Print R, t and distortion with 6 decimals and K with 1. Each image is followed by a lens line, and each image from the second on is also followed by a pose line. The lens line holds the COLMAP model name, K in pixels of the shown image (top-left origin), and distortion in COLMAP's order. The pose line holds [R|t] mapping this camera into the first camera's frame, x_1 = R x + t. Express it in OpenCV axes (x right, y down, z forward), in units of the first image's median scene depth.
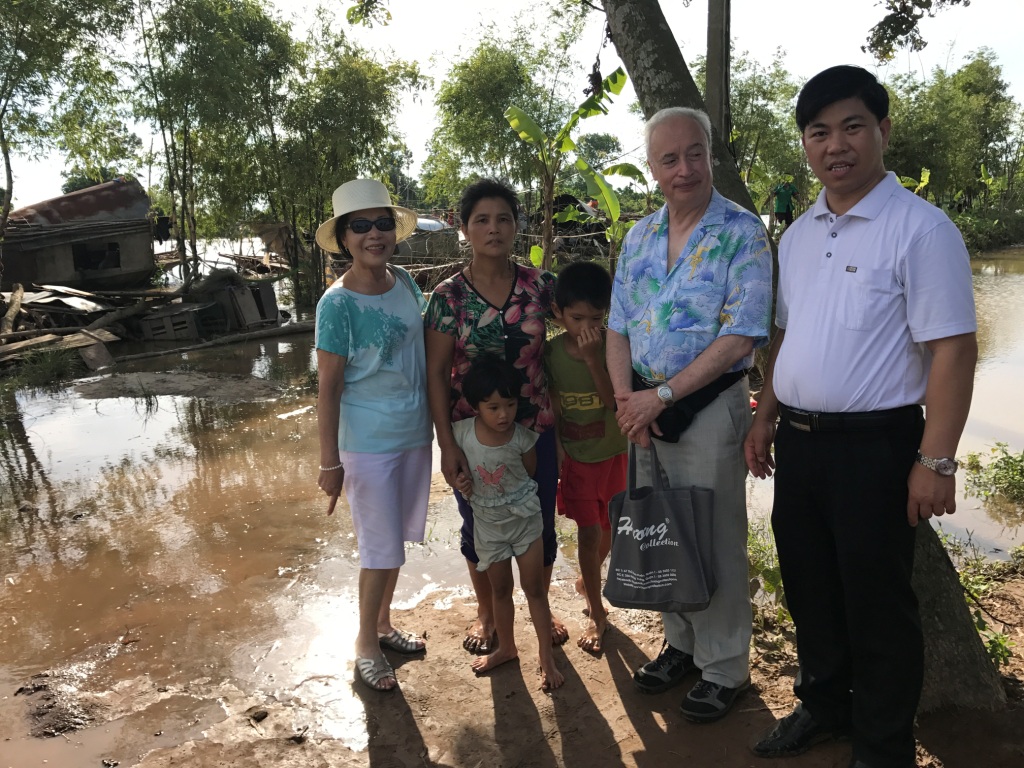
lens RADIAL K [[847.7, 0, 512.0], [0, 847.7, 384.0], [0, 0, 1]] dist [0.006903, 0.011562]
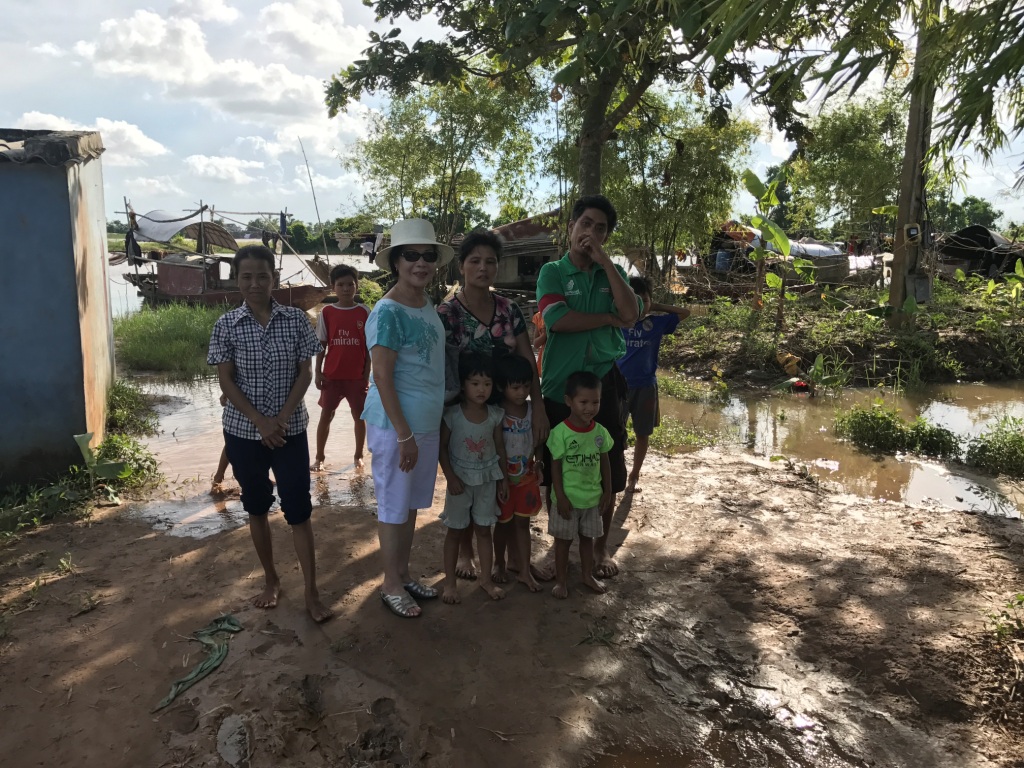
lens RADIAL K [[847.5, 0, 512.0], [0, 847.5, 384.0], [0, 0, 1]] dist [0.009388, 0.002859]
pose [[0.850141, 0.118661, -0.513011, 0.357111], [-0.130067, 0.991410, 0.013775, 0.040196], [0.510239, 0.055015, 0.858271, -0.304251]]
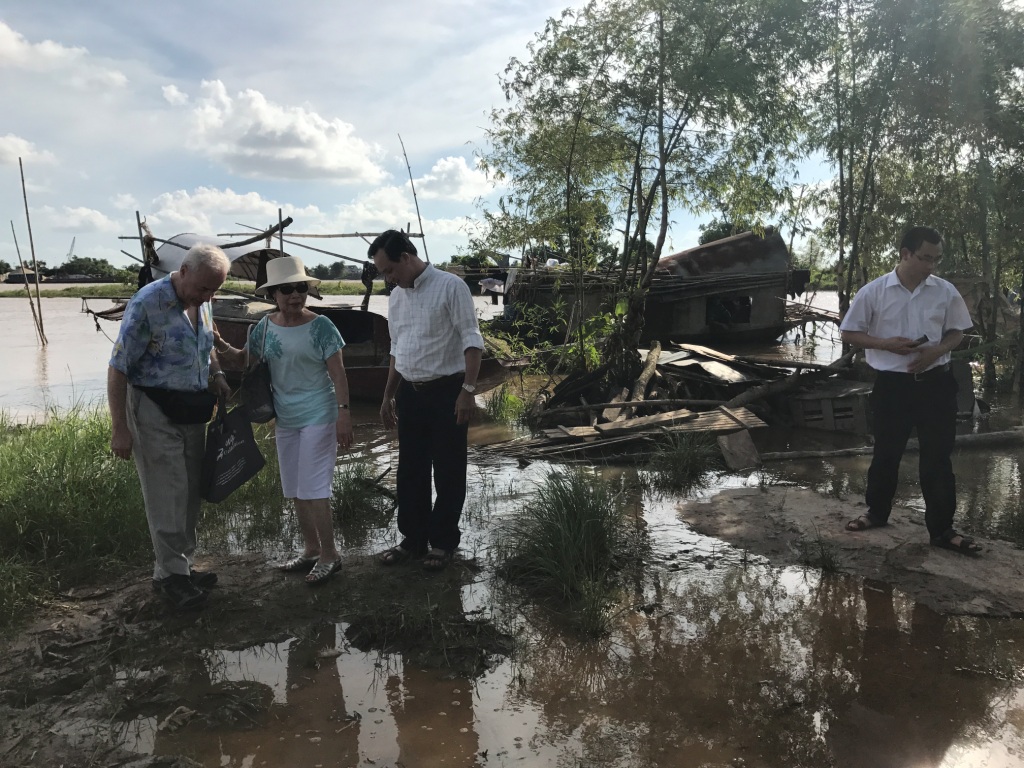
lens RADIAL K [[847.5, 0, 512.0], [0, 847.5, 384.0], [0, 0, 1]] dist [0.009388, 0.002859]
pose [[0.774335, 0.098980, -0.624987, -0.158437], [-0.136276, 0.990599, -0.011959, -0.046083], [0.617928, 0.094431, 0.780543, 0.252211]]
